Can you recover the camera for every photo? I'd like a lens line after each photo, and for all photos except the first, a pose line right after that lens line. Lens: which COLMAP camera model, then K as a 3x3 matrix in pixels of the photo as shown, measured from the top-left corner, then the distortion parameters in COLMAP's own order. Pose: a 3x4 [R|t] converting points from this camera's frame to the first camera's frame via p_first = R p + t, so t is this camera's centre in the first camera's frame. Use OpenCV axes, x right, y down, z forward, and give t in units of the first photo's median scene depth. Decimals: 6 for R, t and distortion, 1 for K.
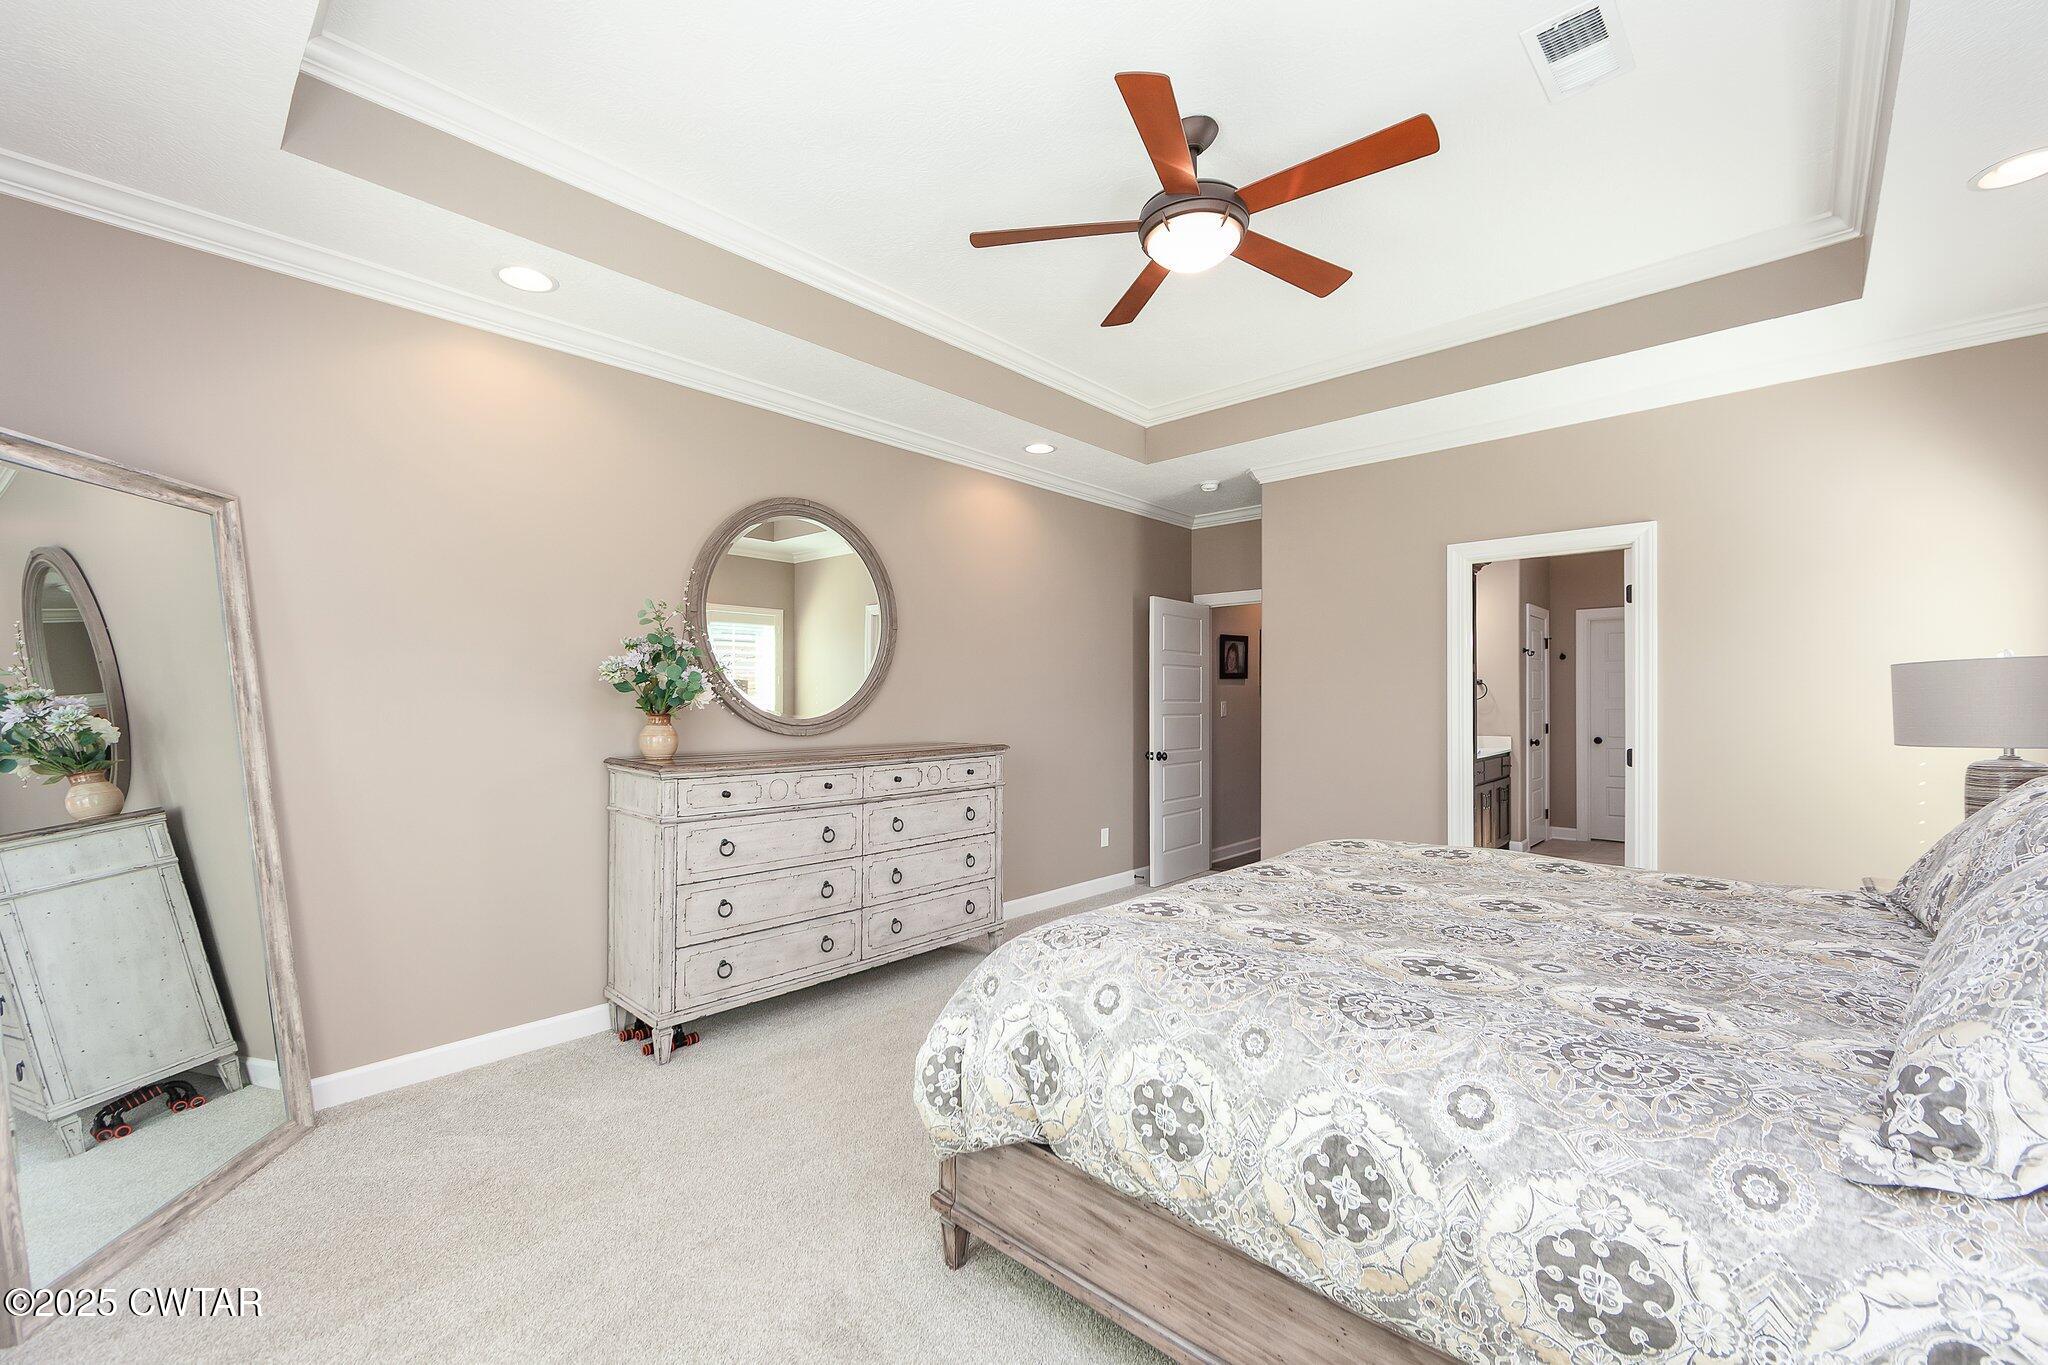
lens RADIAL K [[822.5, 0, 1020.7], [0, 822.5, 691.8], [0, 0, 1]] dist [-0.000353, 0.000557]
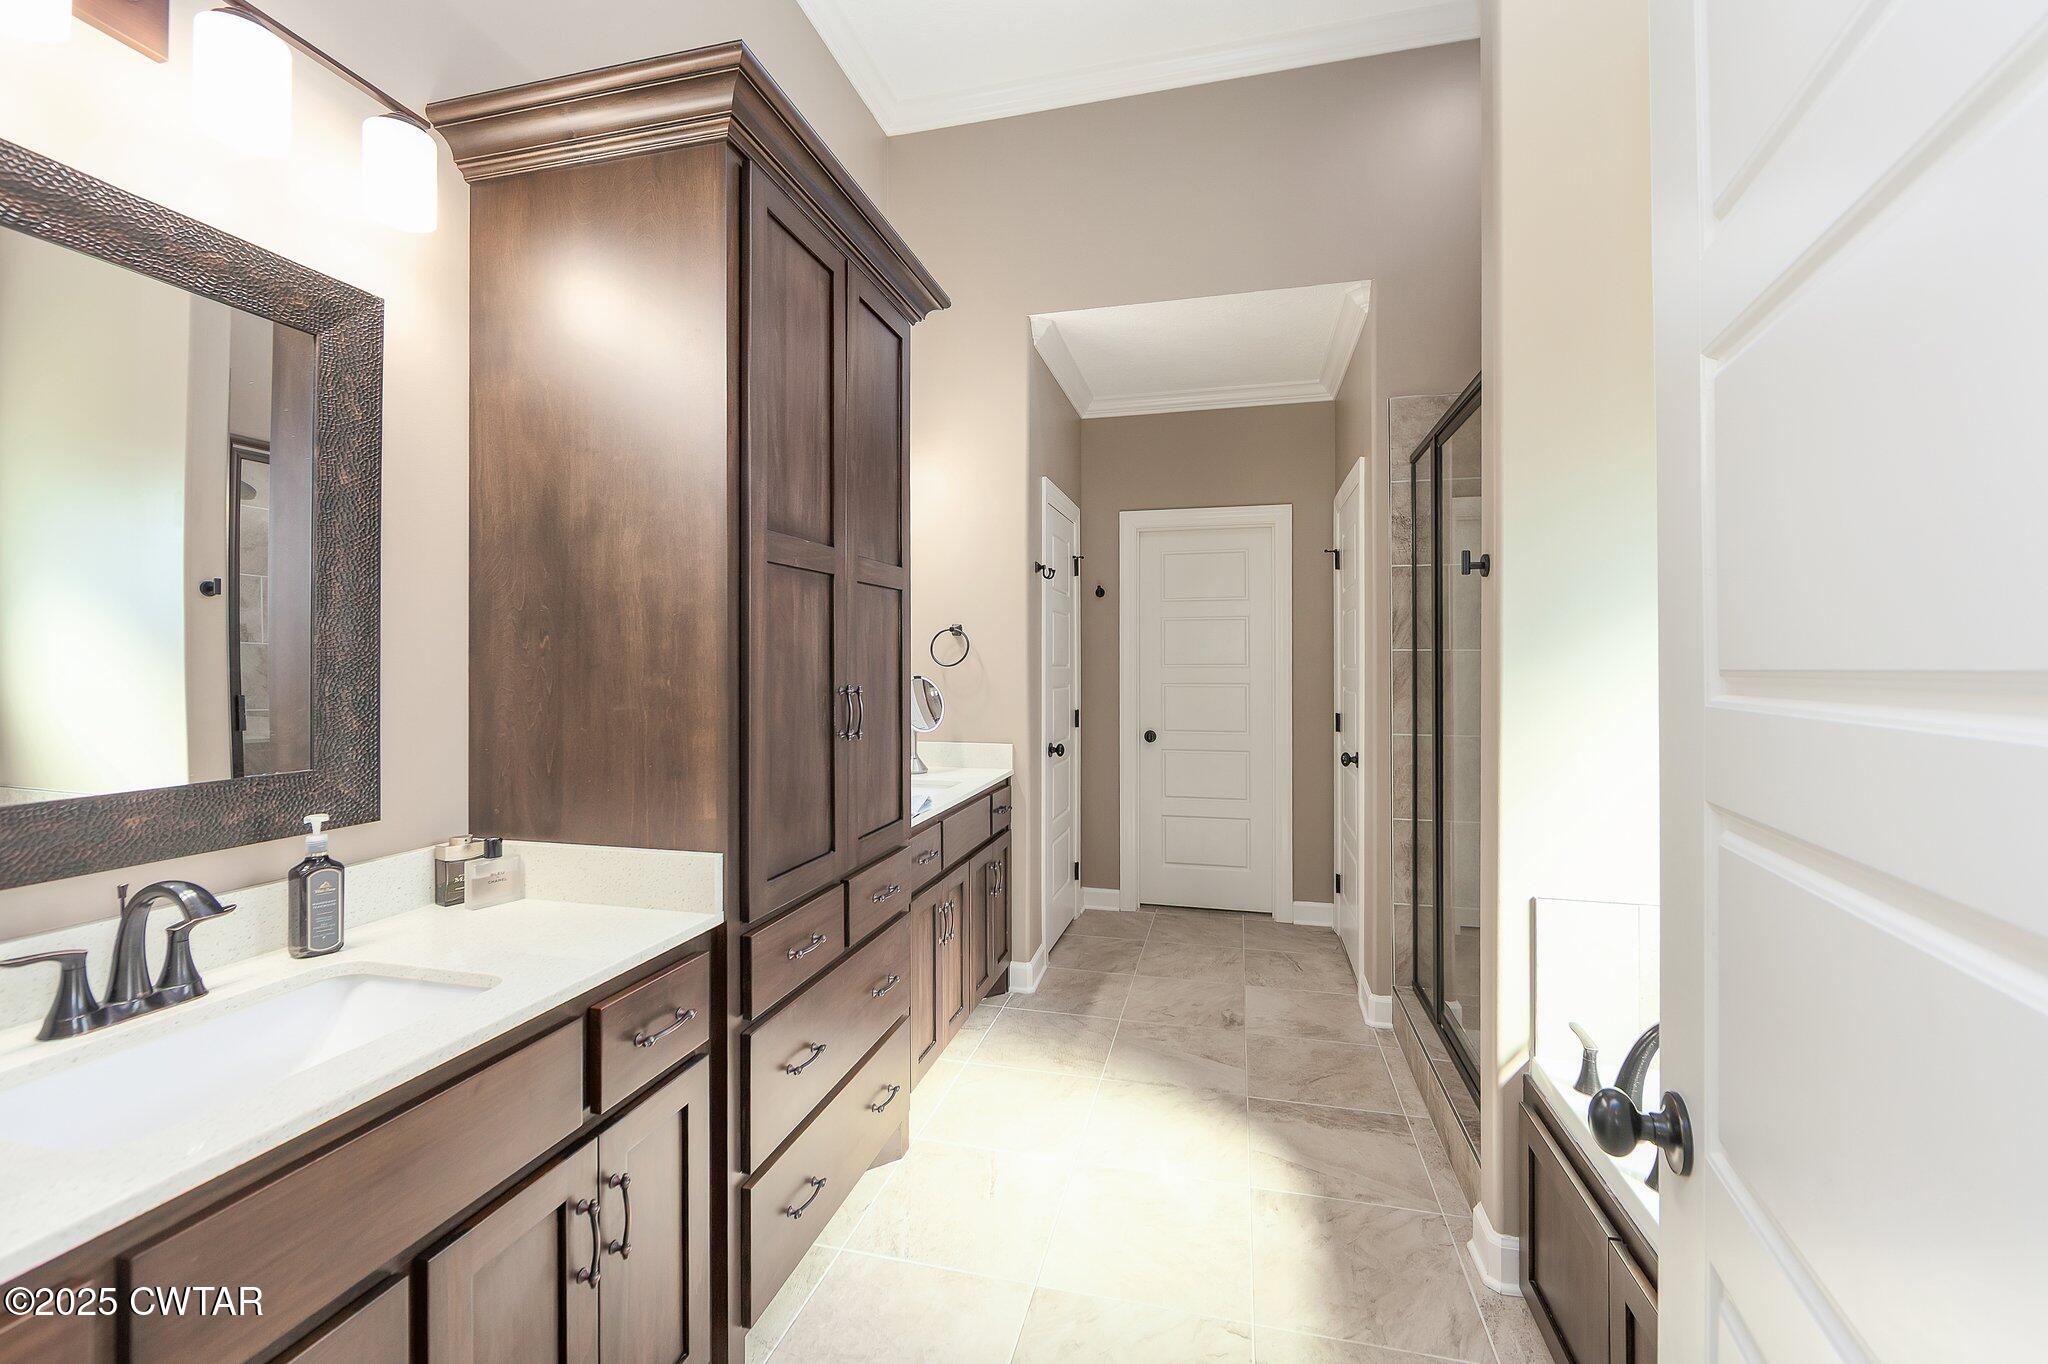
lens RADIAL K [[822.5, 0, 1027.6], [0, 822.5, 668.2], [0, 0, 1]] dist [-0.000353, 0.000557]
pose [[0.875340, -0.005537, 0.483476, 0.348900], [-0.000405, 0.999926, 0.012185, 0.003531], [-0.483507, -0.010862, 0.875273, 0.540155]]
